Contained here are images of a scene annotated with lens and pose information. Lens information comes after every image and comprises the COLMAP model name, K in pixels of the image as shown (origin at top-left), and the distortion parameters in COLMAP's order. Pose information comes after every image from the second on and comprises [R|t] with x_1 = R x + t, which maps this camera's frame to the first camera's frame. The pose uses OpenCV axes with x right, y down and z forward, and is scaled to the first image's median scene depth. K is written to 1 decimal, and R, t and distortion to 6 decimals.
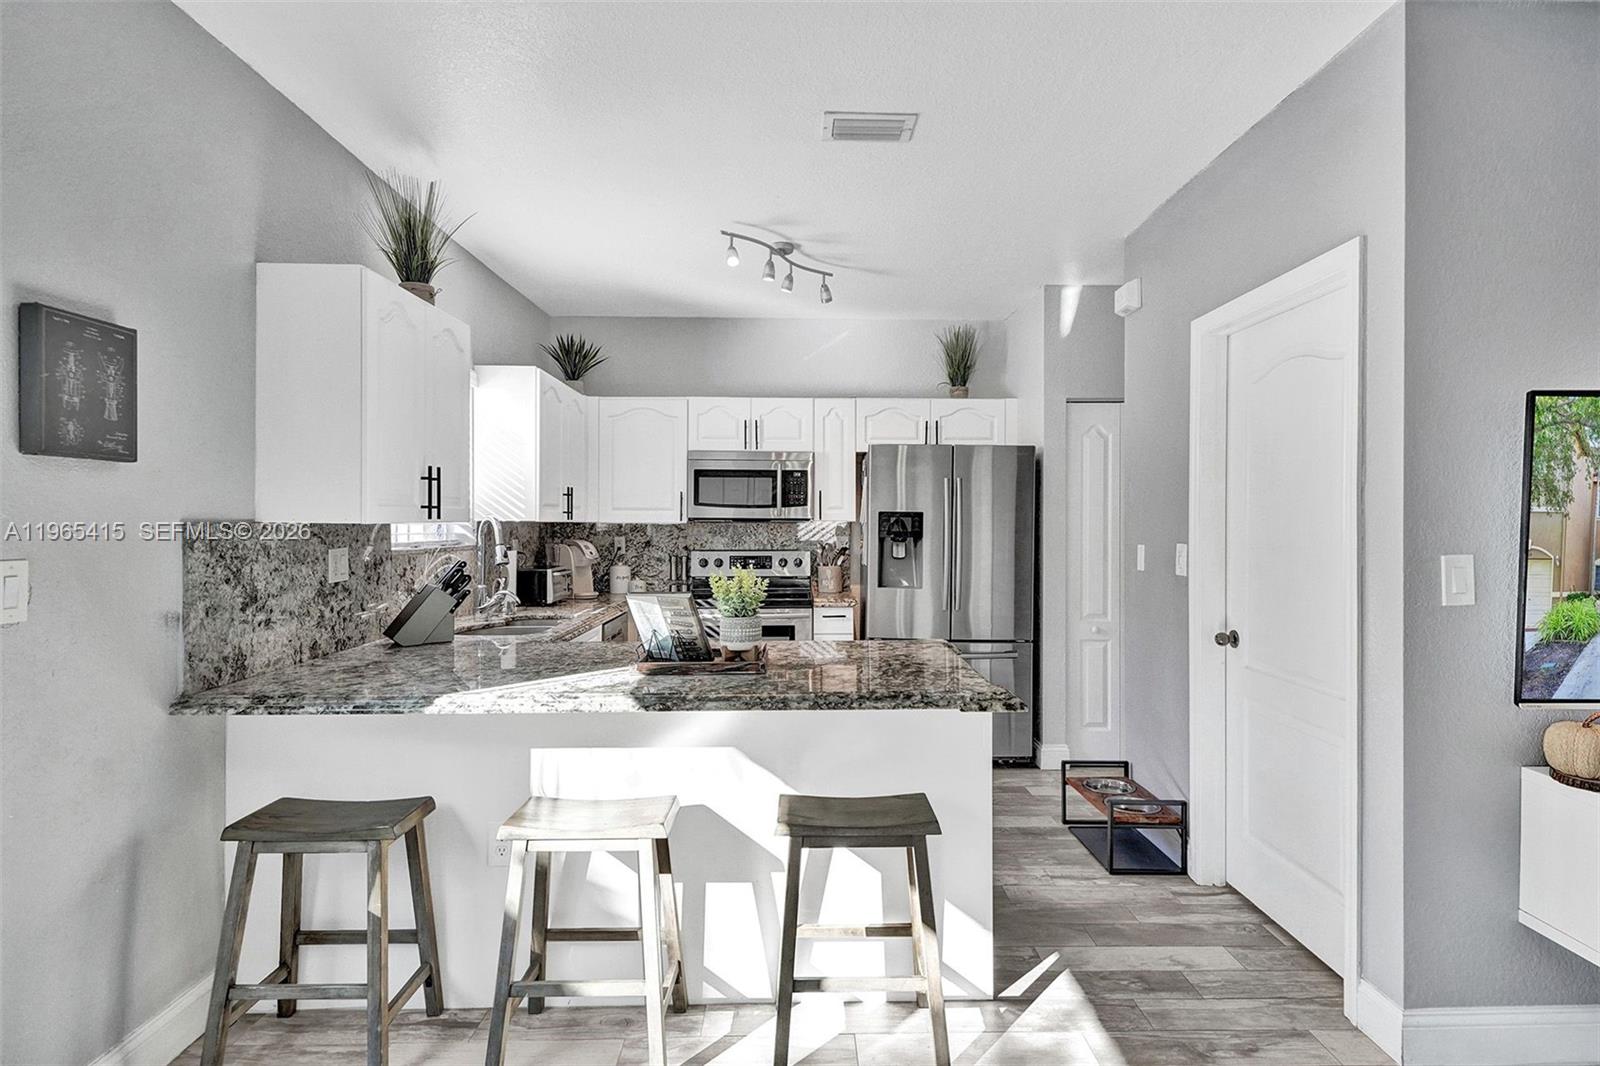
lens RADIAL K [[853.5, 0, 812.3], [0, 853.5, 522.9], [0, 0, 1]] dist [0.040523, -0.001304]
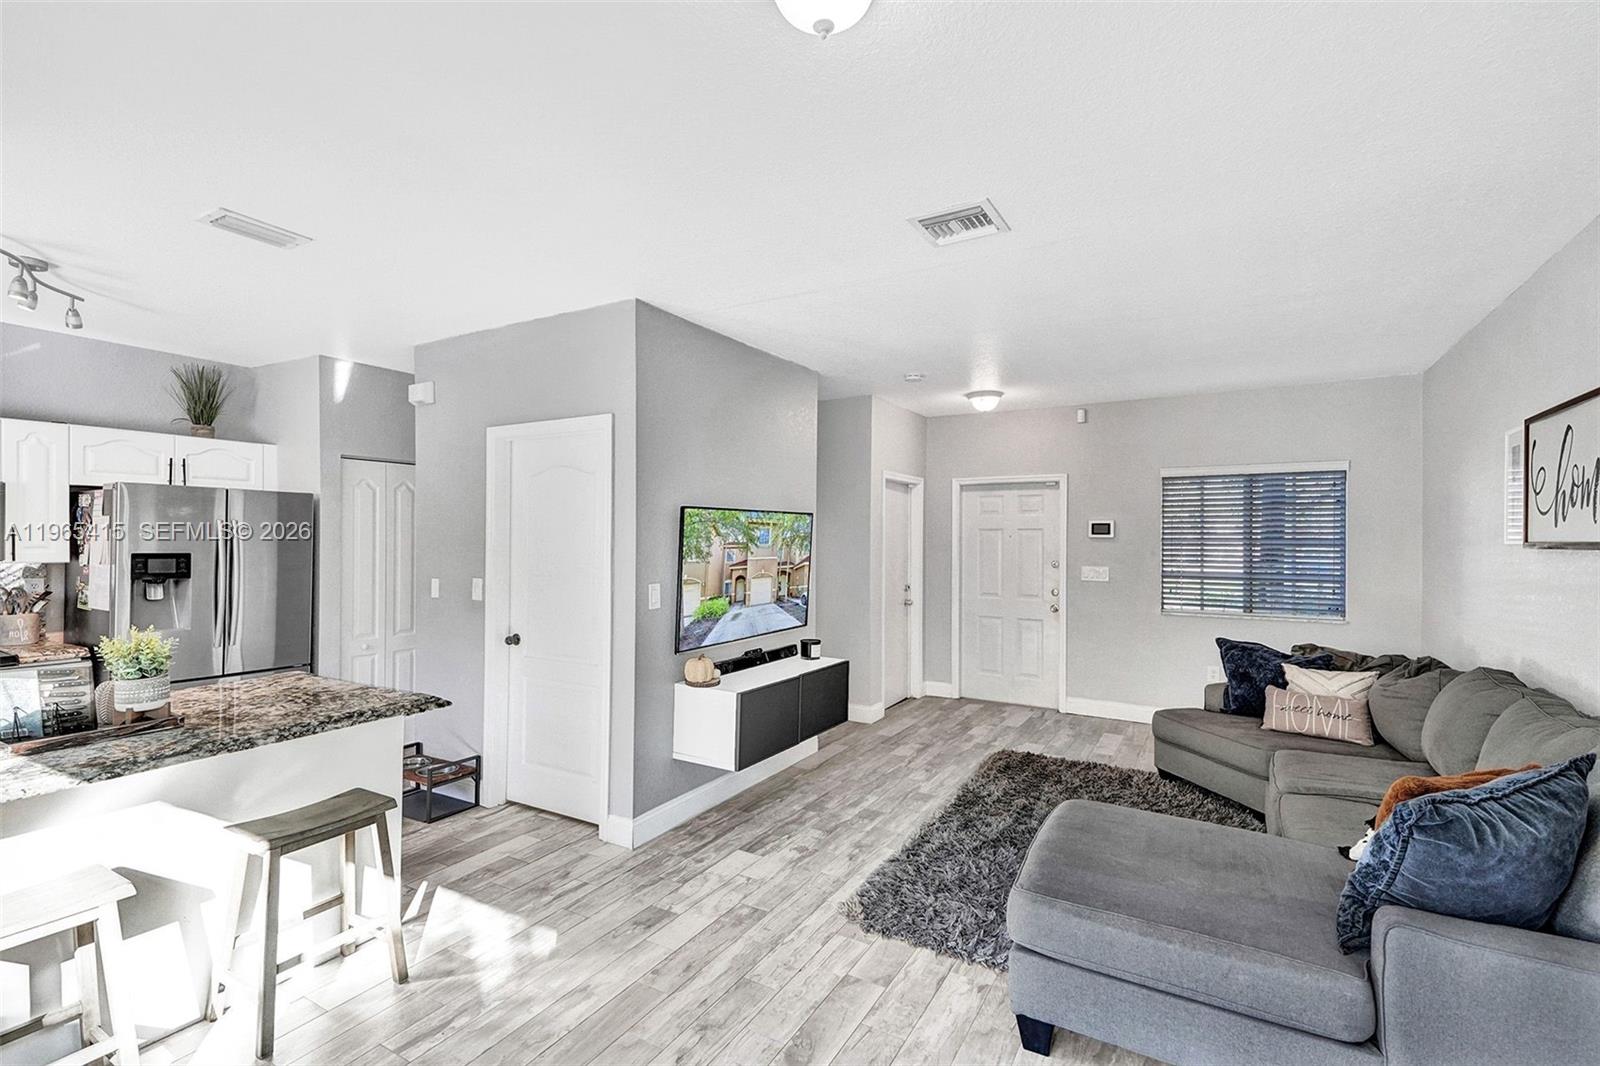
lens RADIAL K [[722.5, 0, 808.3], [0, 722.5, 533.7], [0, 0, 1]] dist [0.046484, -0.014300]
pose [[0.520640, 0.005714, 0.853757, -0.386042], [-0.003384, 0.999984, -0.004628, -0.055006], [-0.853769, -0.000480, 0.520651, -0.133650]]
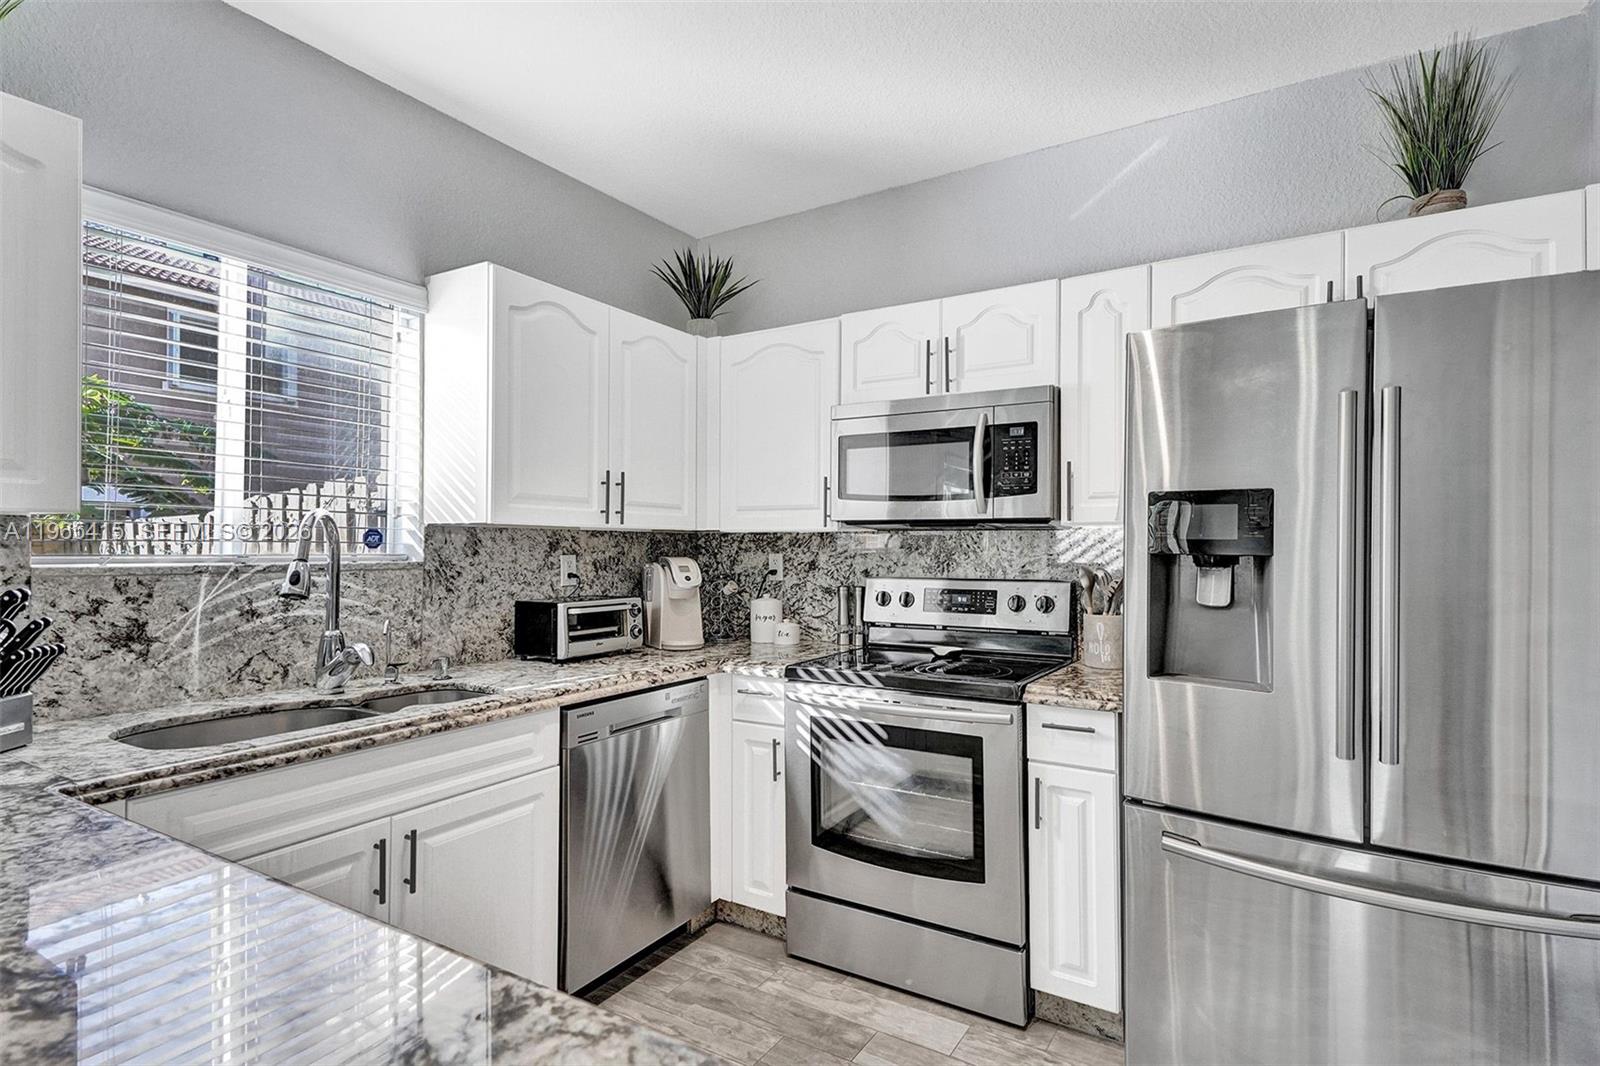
lens RADIAL K [[811.3, 0, 818.0], [0, 811.3, 542.3], [0, 0, 1]] dist [0.049874, -0.019116]
pose [[0.845998, -0.002753, -0.533179, 0.250408], [-0.000808, 0.999979, -0.006445, 0.021551], [0.533186, 0.005884, 0.845978, 0.943060]]
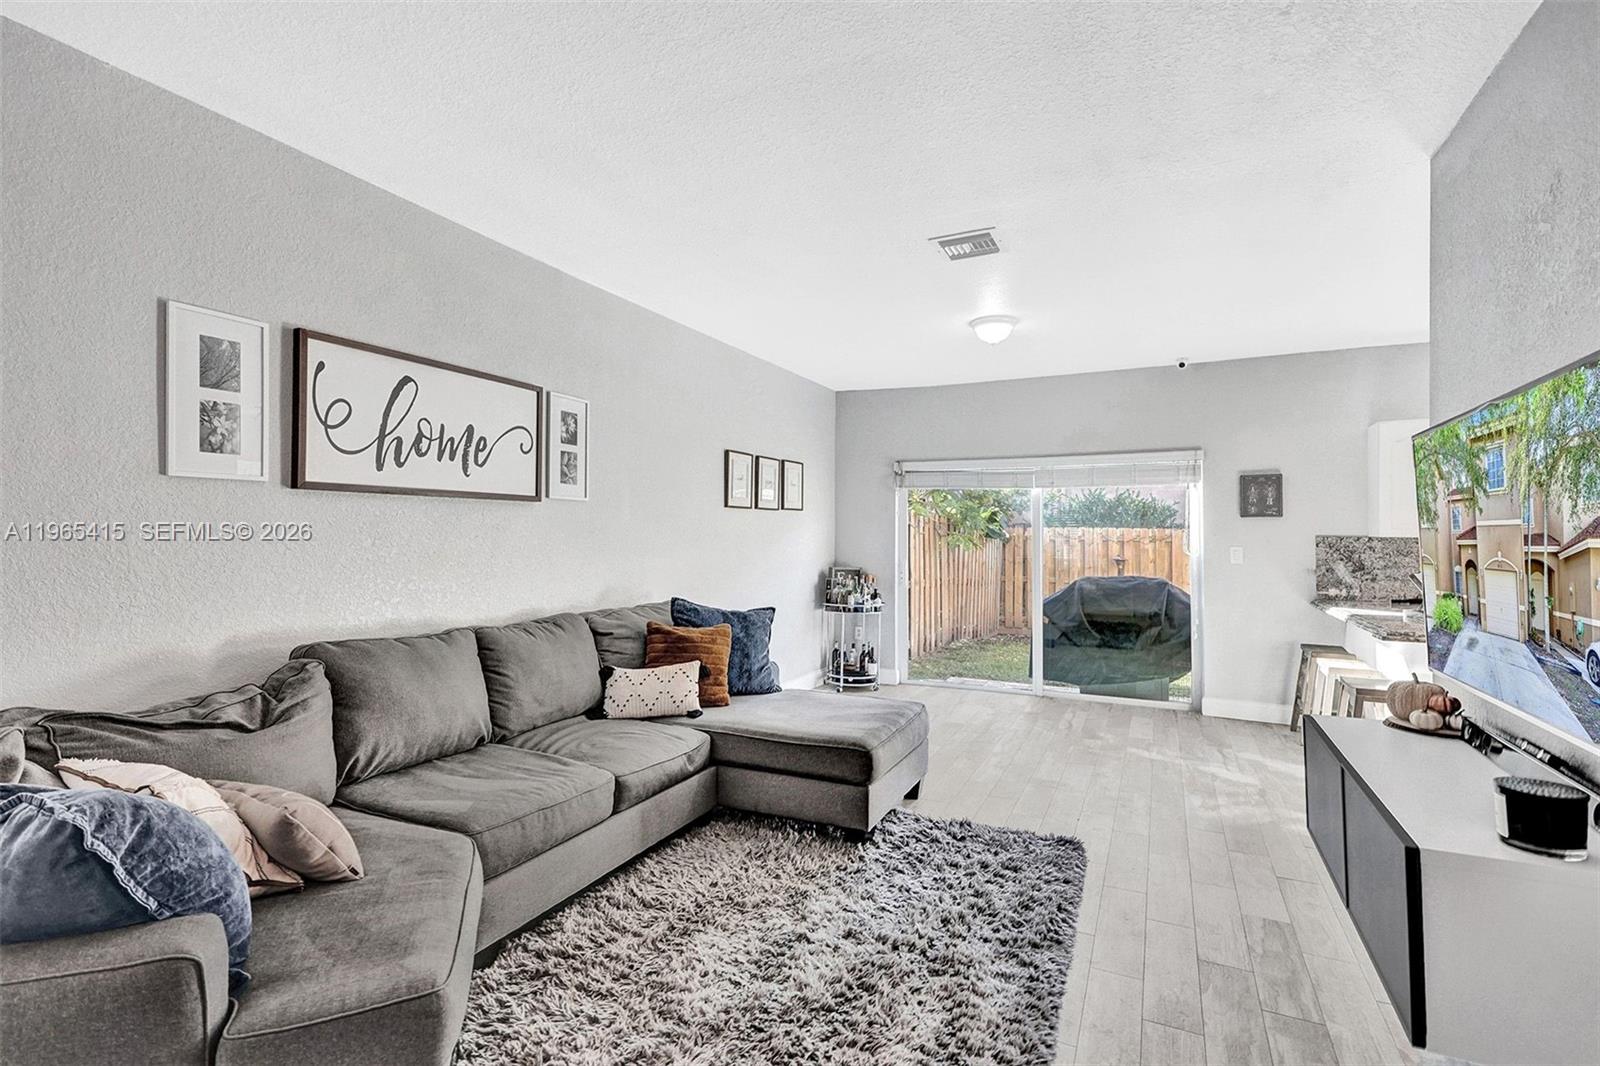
lens RADIAL K [[741.6, 0, 804.9], [0, 741.6, 535.7], [0, 0, 1]] dist [0.050023, -0.017730]
pose [[-0.447840, -0.006188, -0.894092, 1.675353], [-0.008401, 0.999961, -0.002713, 0.013383], [0.894074, 0.006296, -0.447875, 0.486118]]
